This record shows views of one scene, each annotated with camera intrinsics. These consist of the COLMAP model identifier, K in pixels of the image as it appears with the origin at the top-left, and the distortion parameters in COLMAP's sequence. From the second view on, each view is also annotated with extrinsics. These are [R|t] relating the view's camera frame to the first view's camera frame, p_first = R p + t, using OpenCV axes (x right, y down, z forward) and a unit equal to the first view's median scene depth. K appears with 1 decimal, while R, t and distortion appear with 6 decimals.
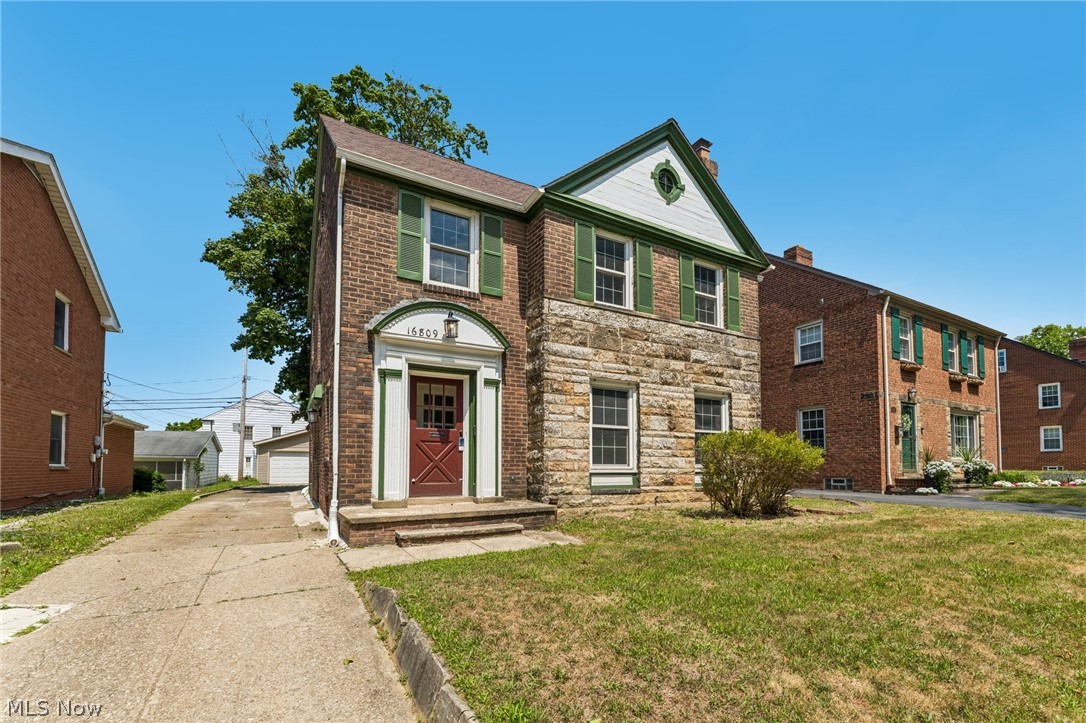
lens RADIAL K [[436.0, 0, 541.7], [0, 436.0, 445.6], [0, 0, 1]] dist [-0.000532, -0.000094]
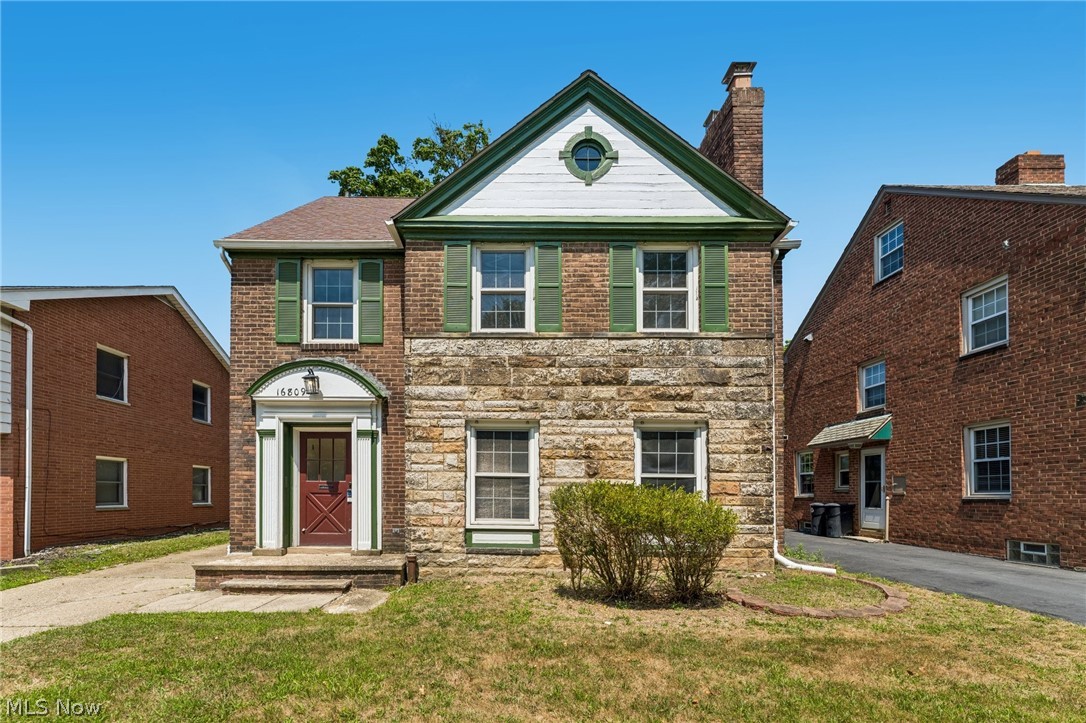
lens RADIAL K [[450.9, 0, 541.4], [0, 450.9, 483.4], [0, 0, 1]] dist [-0.000936, -0.000145]
pose [[0.882270, -0.000604, -0.470743, 0.674666], [0.012310, 0.999687, 0.021789, -0.046901], [0.470582, -0.025019, 0.882001, 0.273125]]
